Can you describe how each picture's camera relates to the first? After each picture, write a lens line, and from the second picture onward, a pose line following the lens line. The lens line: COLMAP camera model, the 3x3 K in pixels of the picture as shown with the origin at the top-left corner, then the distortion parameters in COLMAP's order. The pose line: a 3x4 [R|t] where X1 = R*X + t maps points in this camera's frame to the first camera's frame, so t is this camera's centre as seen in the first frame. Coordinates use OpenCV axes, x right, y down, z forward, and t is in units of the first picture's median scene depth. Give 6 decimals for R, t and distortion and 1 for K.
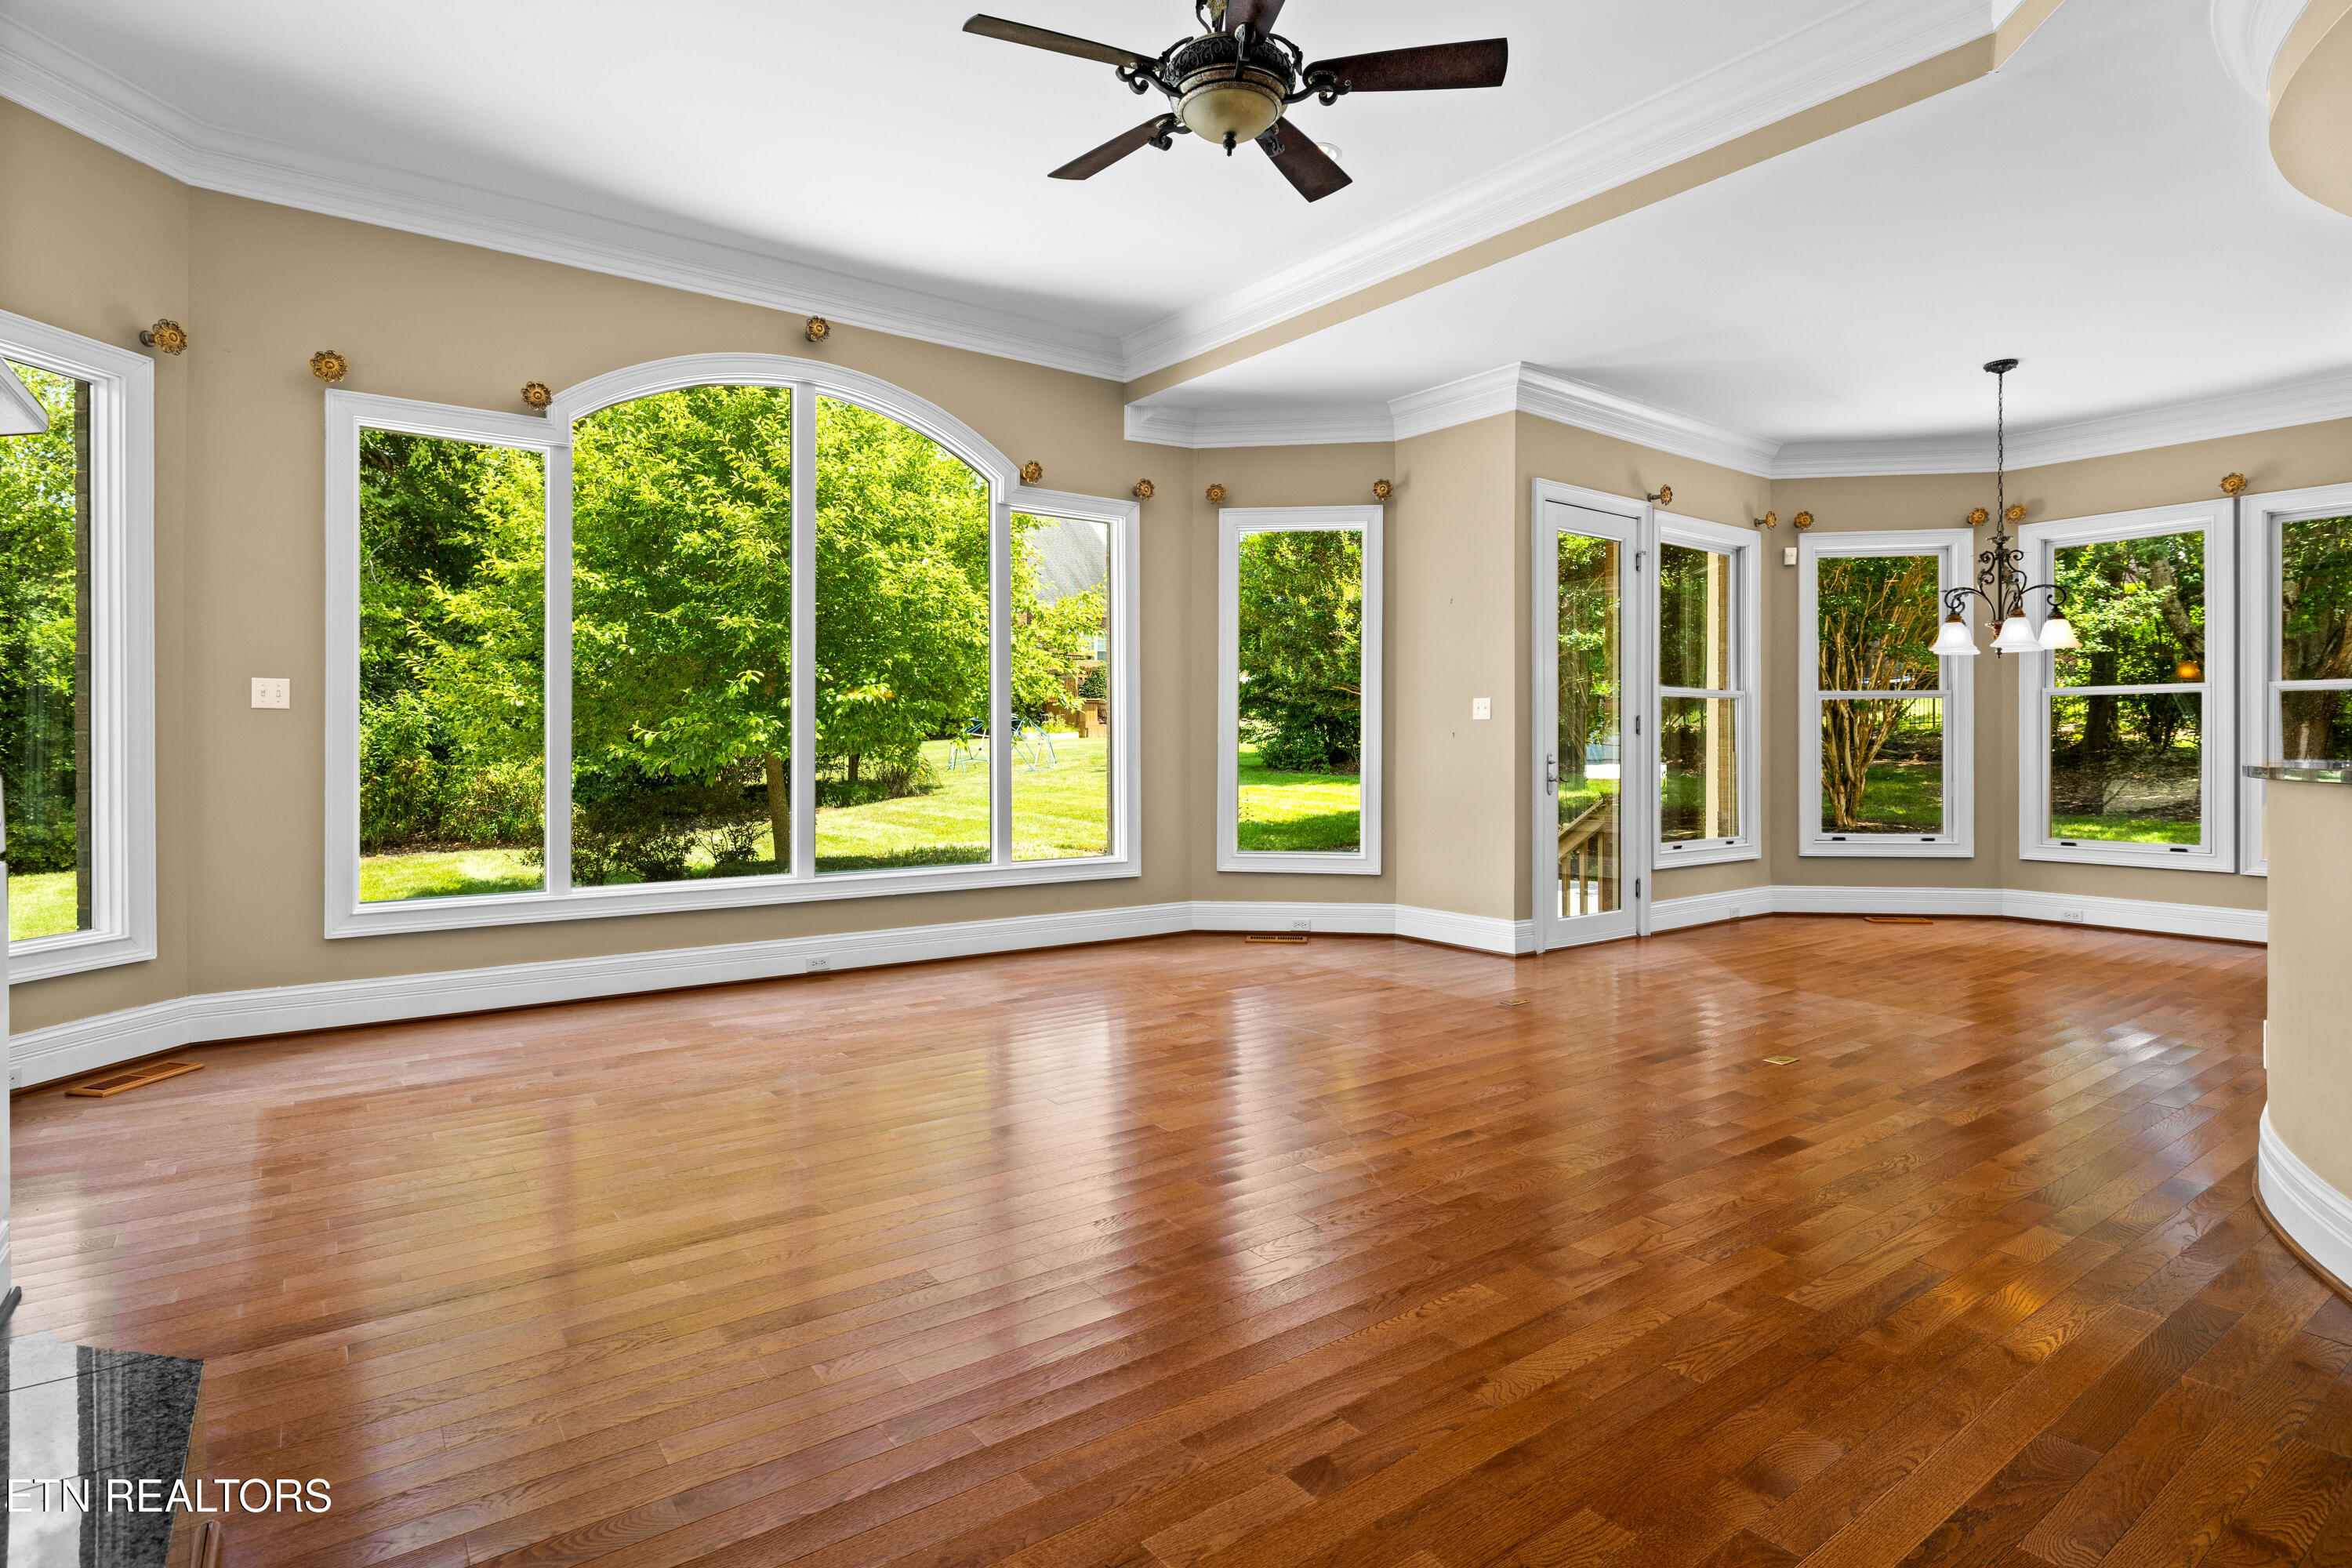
lens RADIAL K [[1199.7, 0, 1166.3], [0, 1199.7, 750.4], [0, 0, 1]] dist [-0.001740, 0.000056]
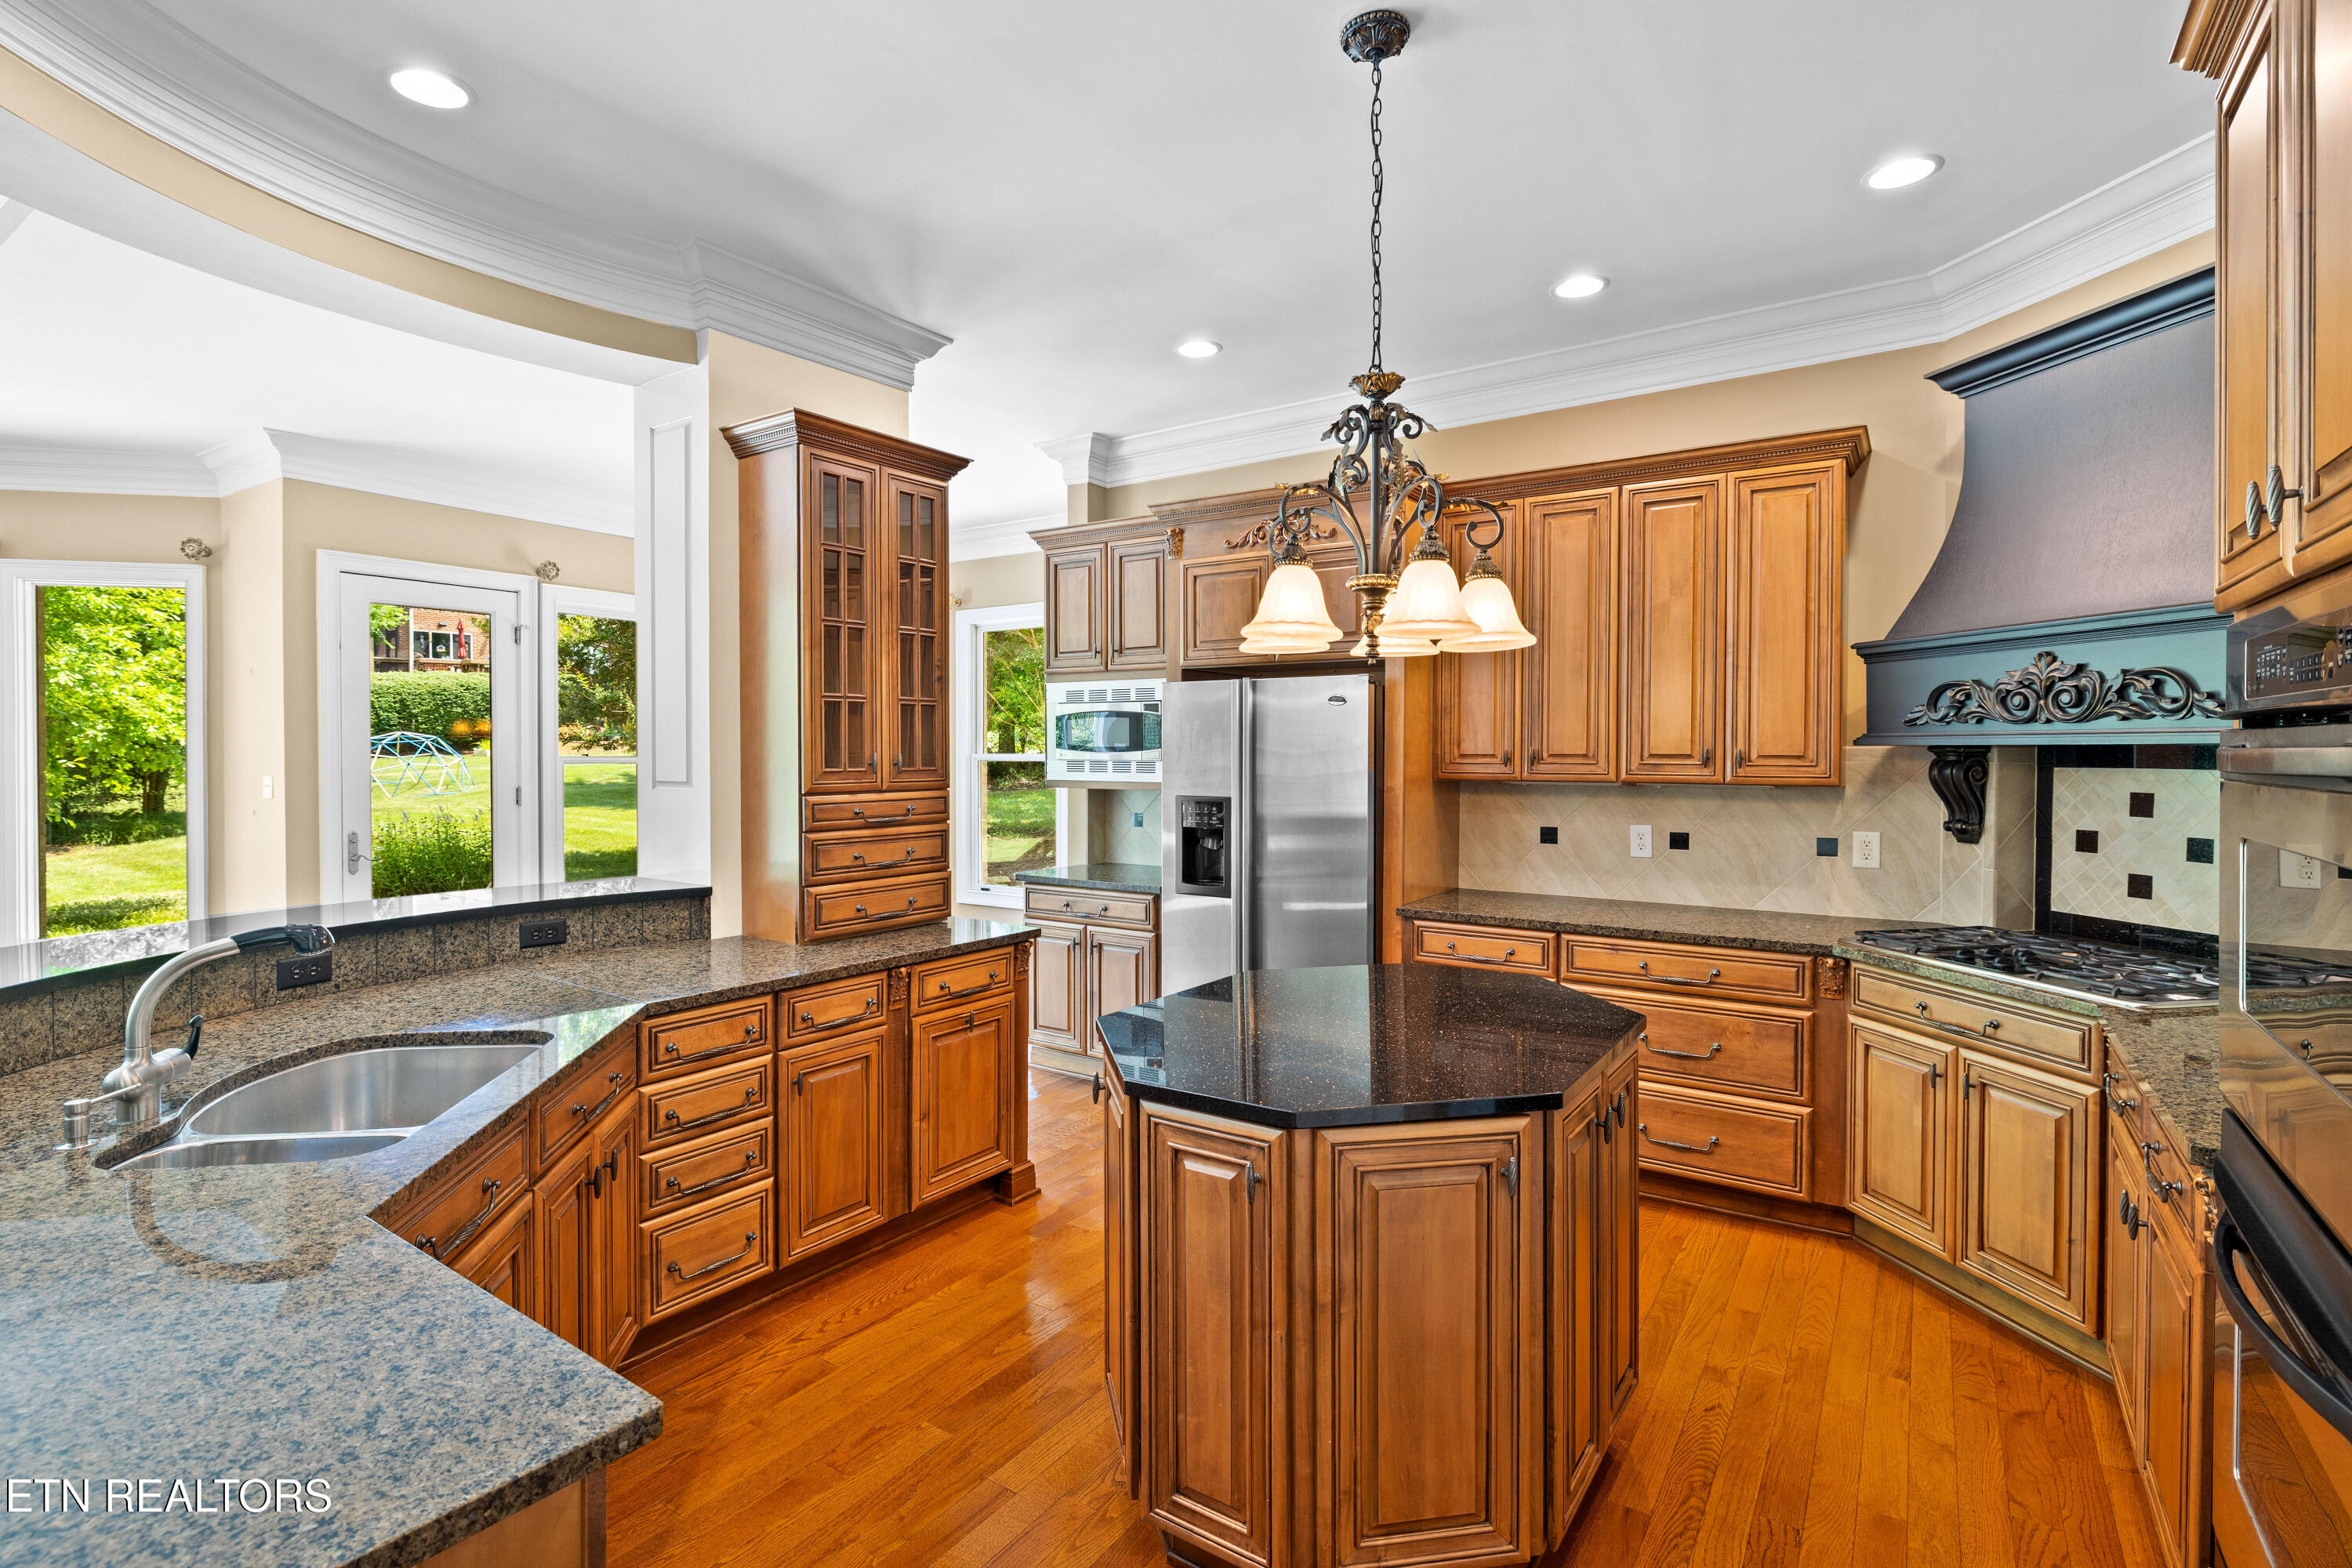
lens RADIAL K [[1104.4, 0, 1172.2], [0, 1104.4, 768.5], [0, 0, 1]] dist [-0.008680, 0.000428]
pose [[0.937822, -0.006488, 0.347056, 0.587705], [0.001998, 0.999910, 0.013293, -0.057338], [-0.347110, -0.011773, 0.937750, -0.056950]]
